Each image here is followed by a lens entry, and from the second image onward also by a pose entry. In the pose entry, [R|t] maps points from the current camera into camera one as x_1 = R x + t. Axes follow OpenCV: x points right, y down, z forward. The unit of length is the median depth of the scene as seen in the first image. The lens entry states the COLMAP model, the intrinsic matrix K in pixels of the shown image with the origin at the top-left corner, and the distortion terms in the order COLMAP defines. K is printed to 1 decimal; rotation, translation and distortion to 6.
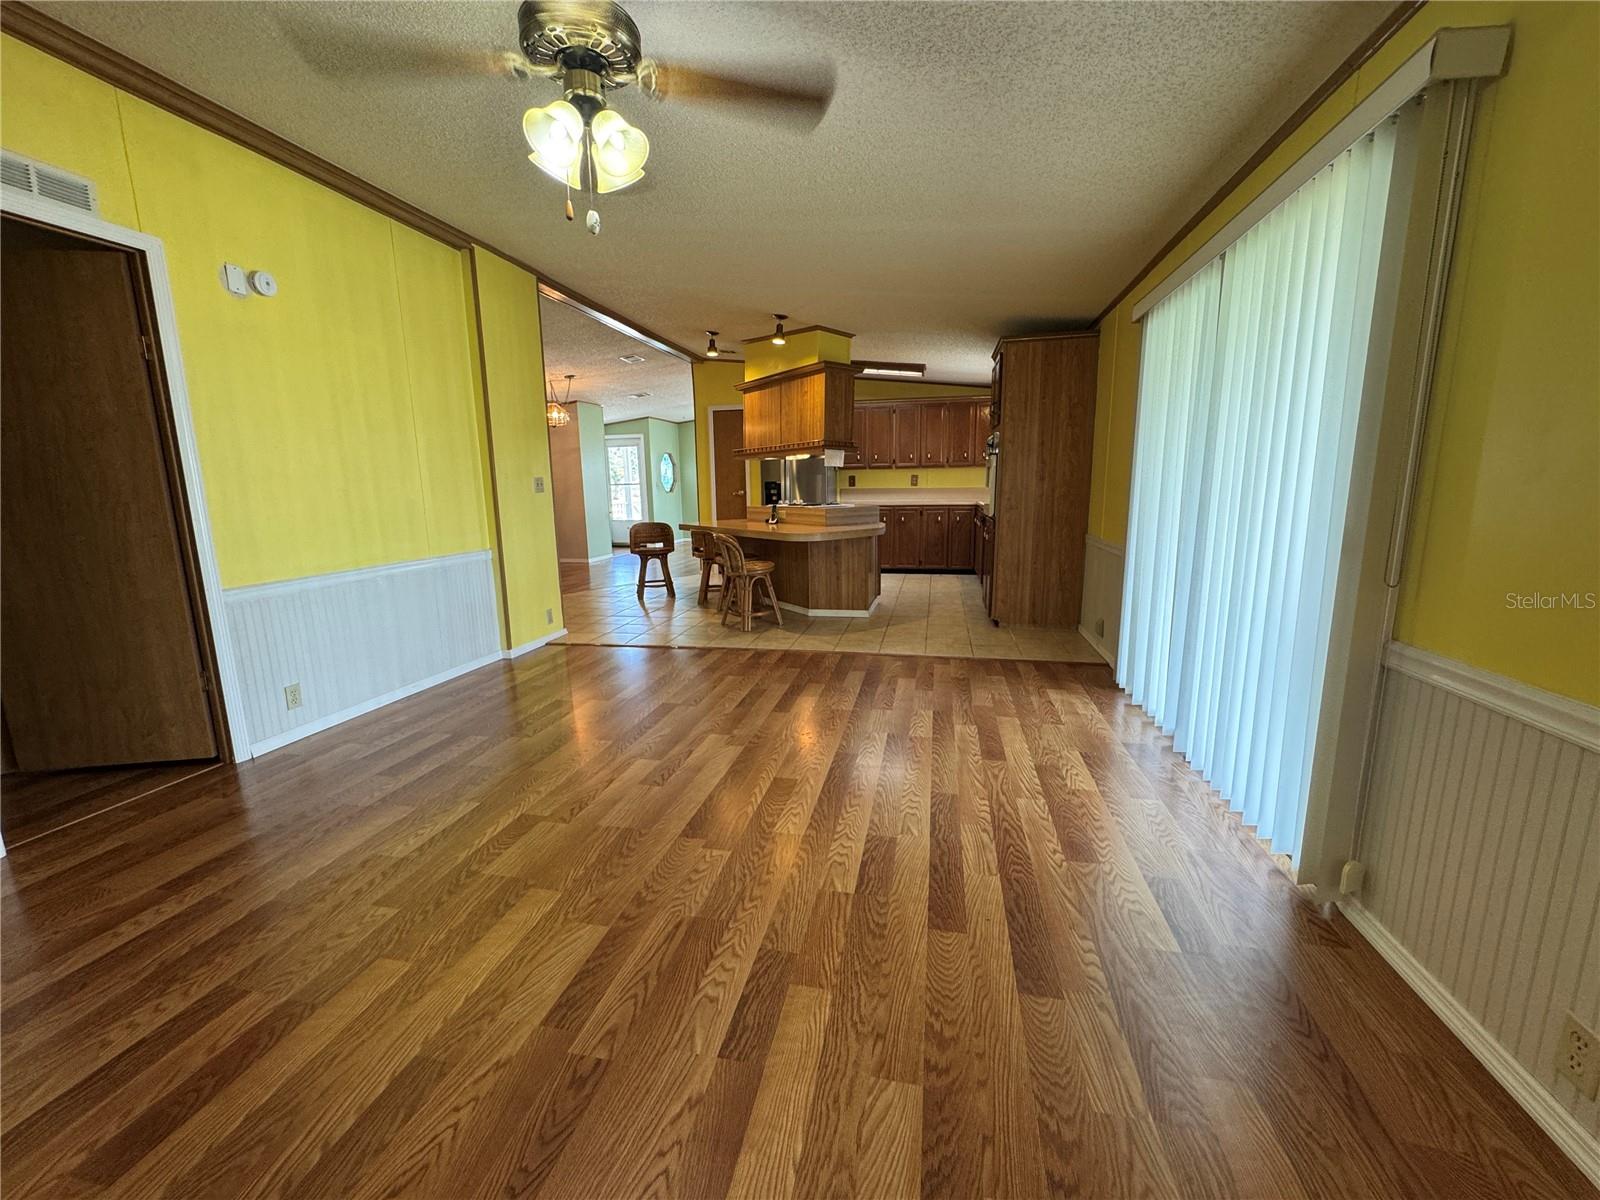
lens RADIAL K [[638.8, 0, 810.0], [0, 638.8, 598.1], [0, 0, 1]] dist [-0.002004, 0.000269]
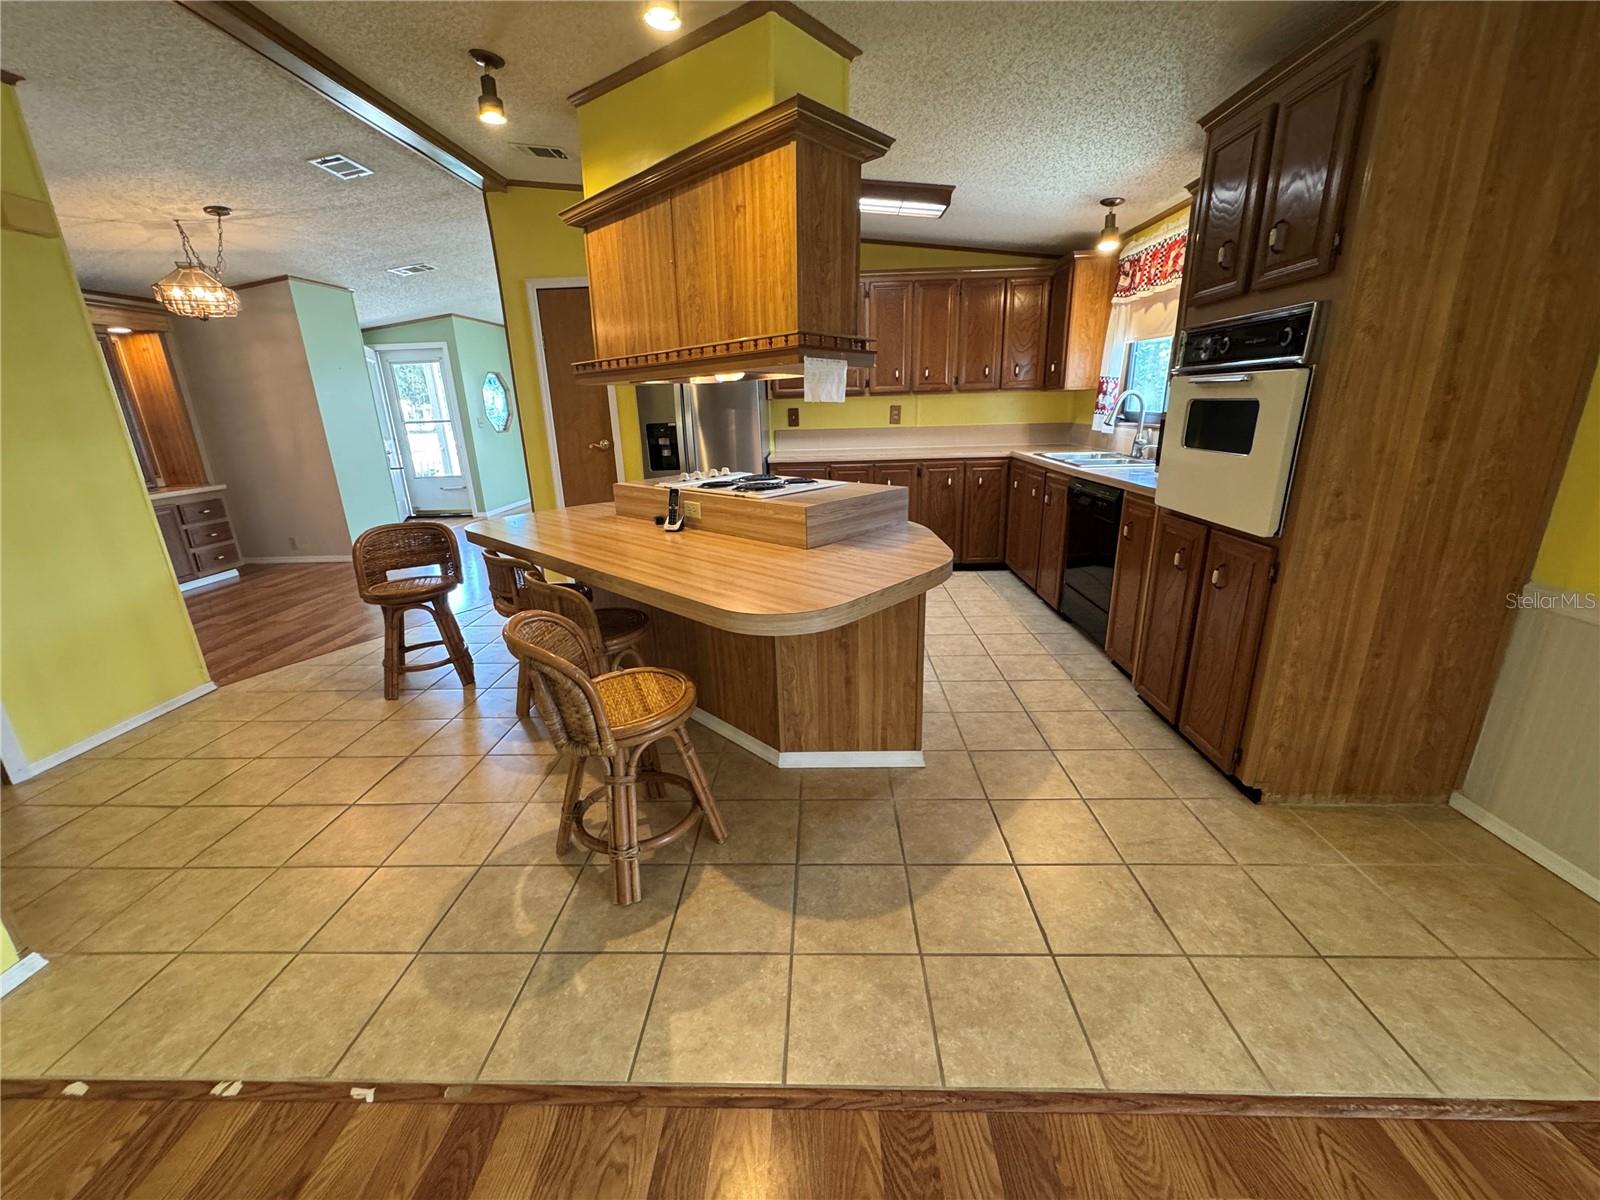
lens RADIAL K [[638.8, 0, 799.9], [0, 638.8, 595.0], [0, 0, 1]] dist [-0.002004, 0.000269]
pose [[0.986596, -0.059959, 0.151766, -0.049550], [0.042328, 0.992247, 0.116851, -0.145214], [-0.157595, -0.108861, 0.981485, 0.648705]]
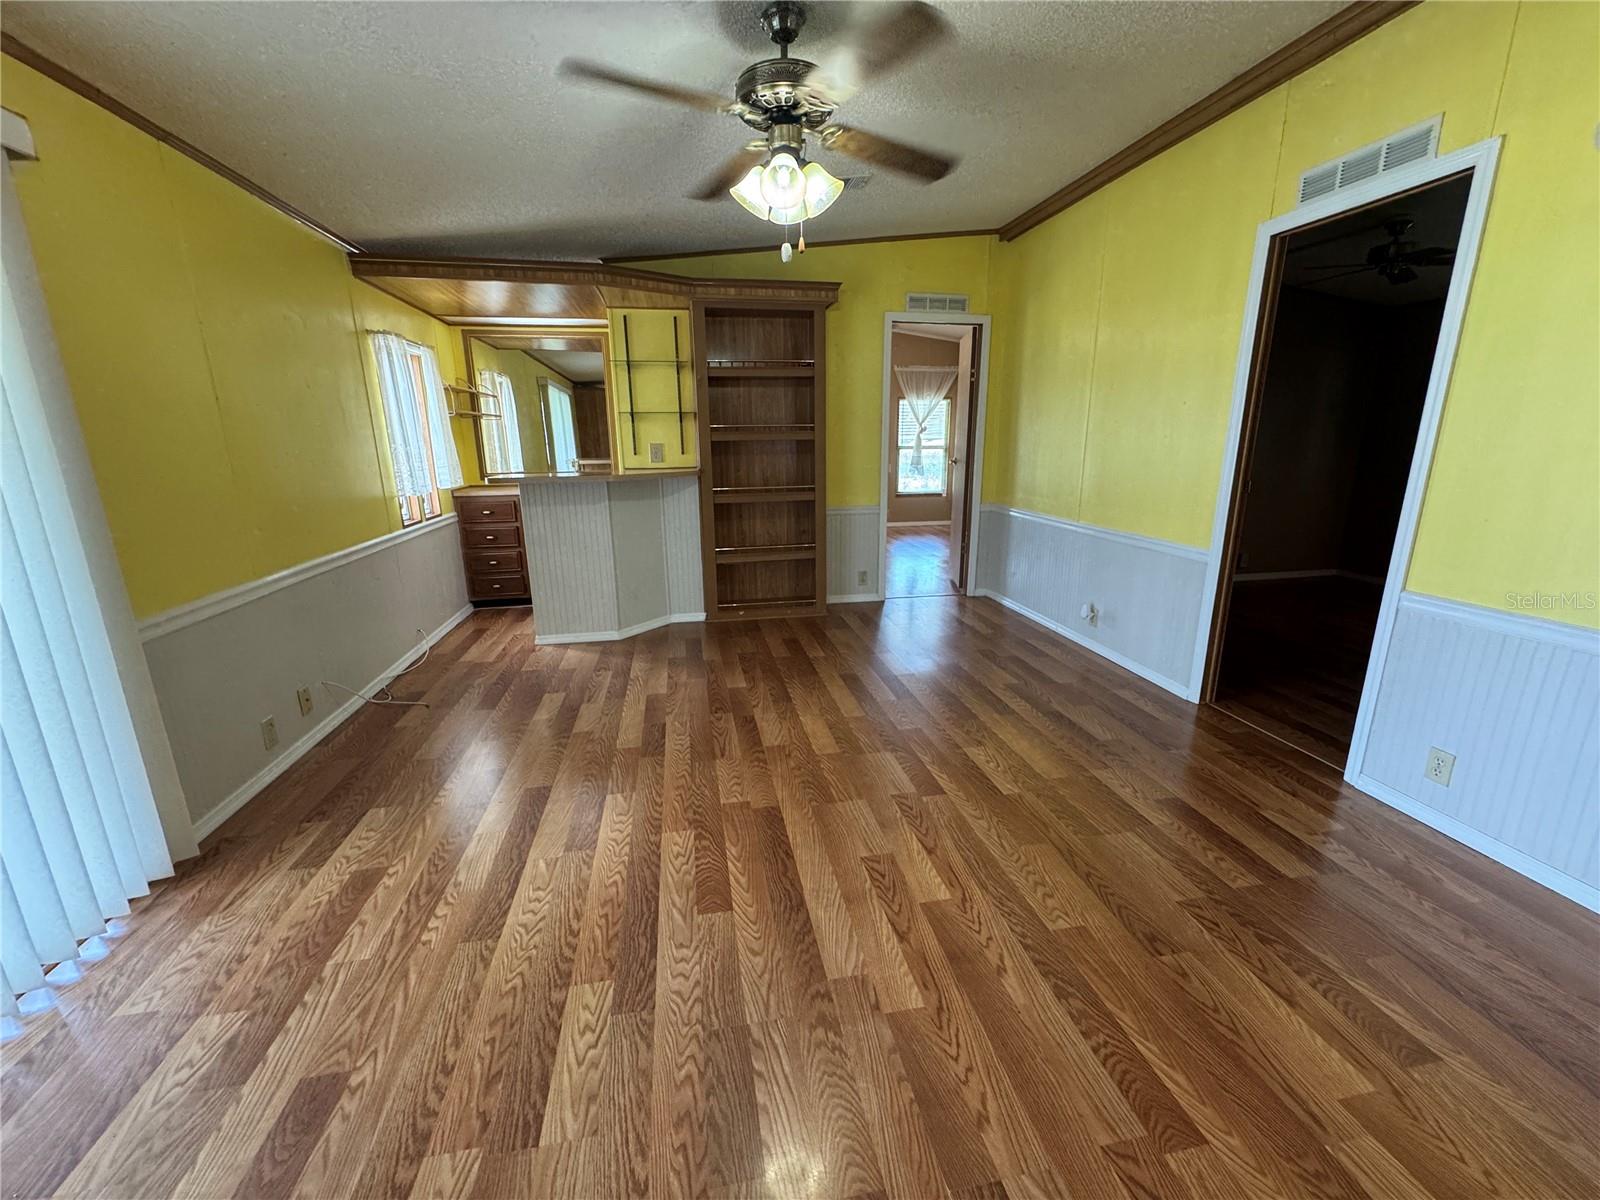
lens RADIAL K [[638.8, 0, 800.4], [0, 638.8, 596.1], [0, 0, 1]] dist [-0.002004, 0.000269]
pose [[-0.927731, 0.112861, -0.355777, 0.041828], [-0.042978, 0.914548, 0.402187, -0.155496], [0.370766, 0.388412, -0.843604, 0.726382]]
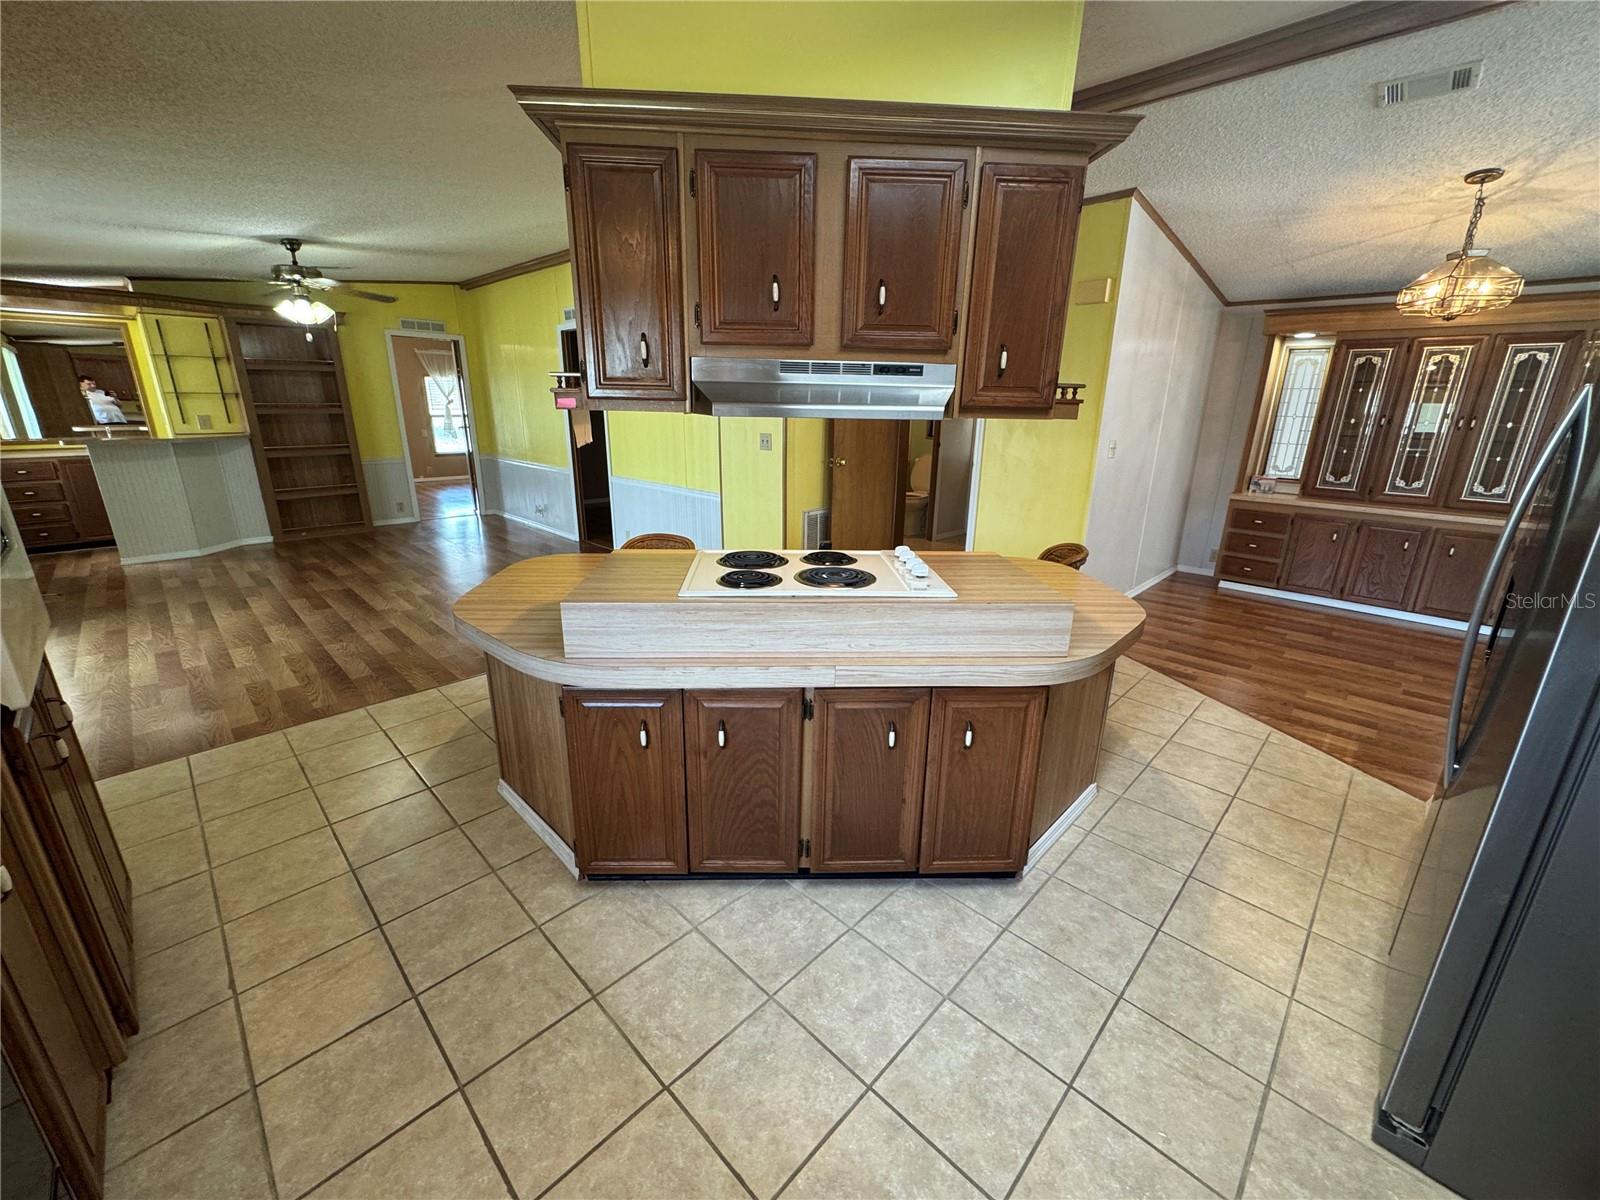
lens RADIAL K [[638.8, 0, 800.6], [0, 638.8, 595.3], [0, 0, 1]] dist [-0.002004, 0.000269]
pose [[-0.546985, 0.250513, -0.798781, 0.315836], [-0.152725, 0.908300, 0.389442, -0.315342], [0.823093, 0.335013, -0.458568, 1.412249]]
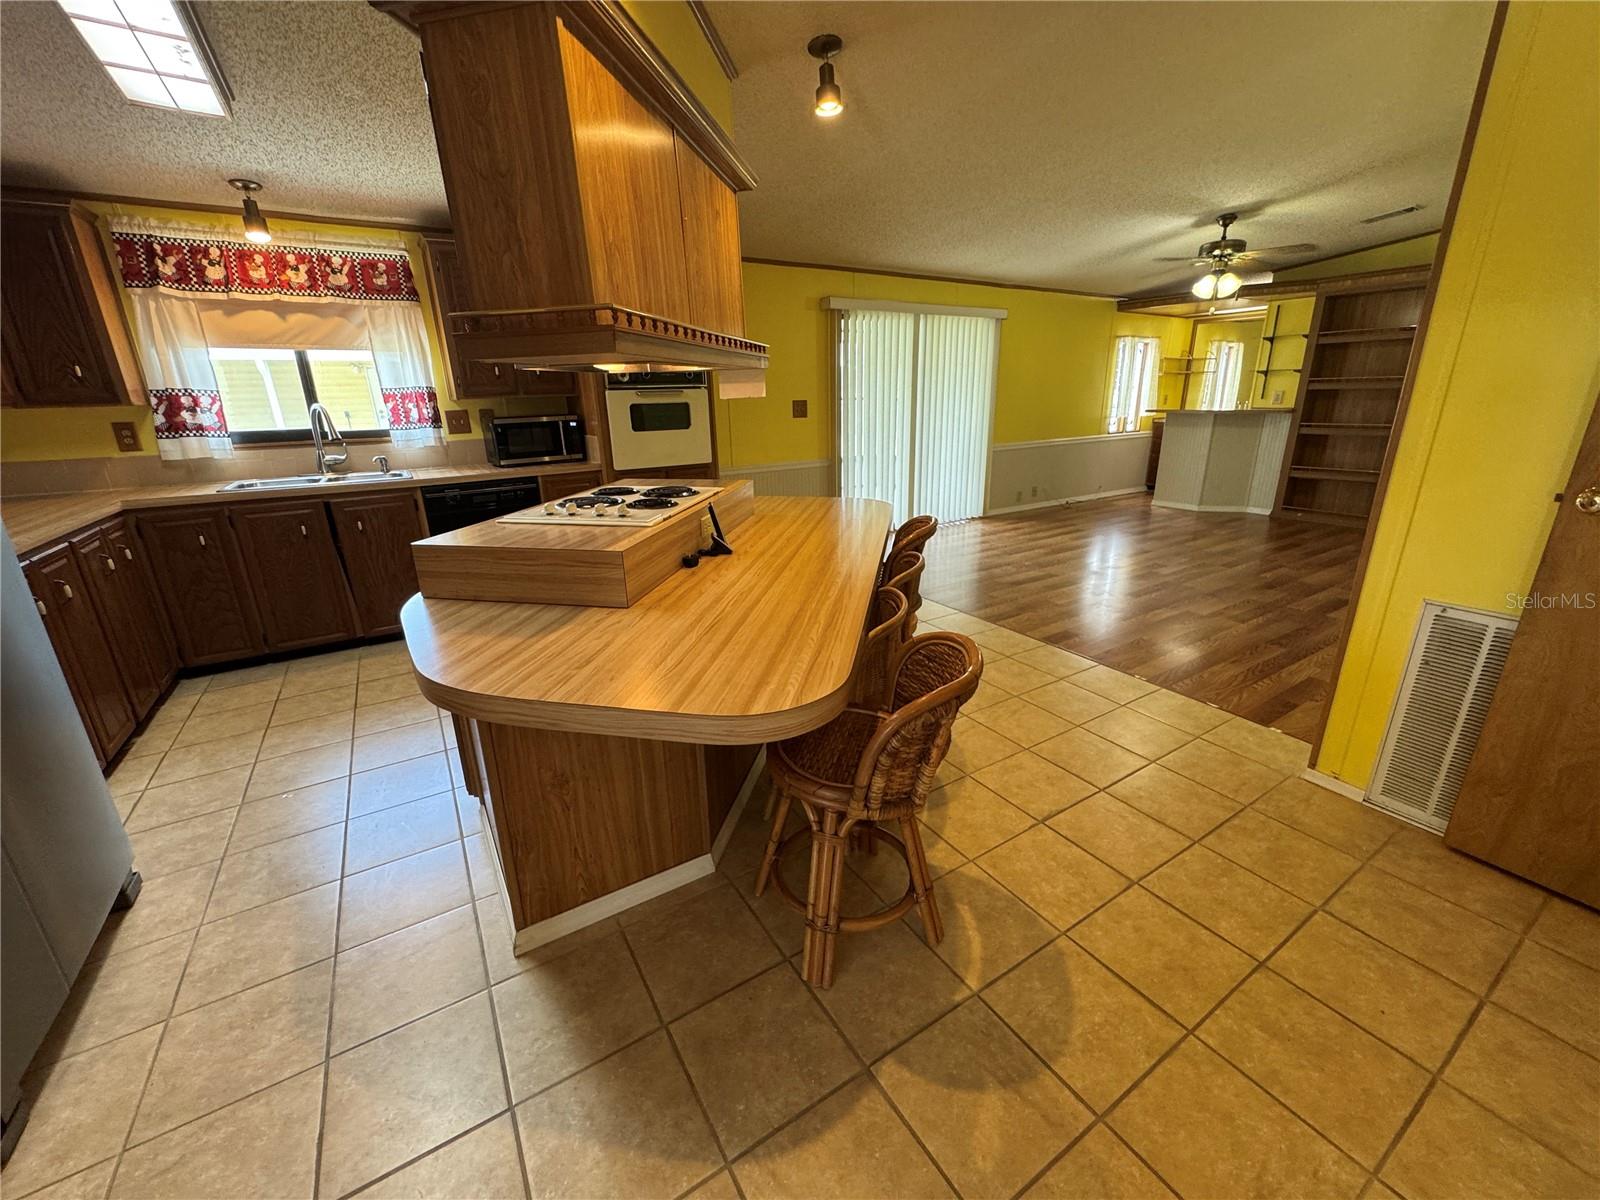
lens RADIAL K [[638.8, 0, 797.1], [0, 638.8, 597.3], [0, 0, 1]] dist [-0.002004, 0.000269]
pose [[-0.687266, -0.193497, 0.700161, -0.423269], [0.157344, 0.901332, 0.403539, -0.284757], [-0.709161, 0.387504, -0.589009, 1.447887]]
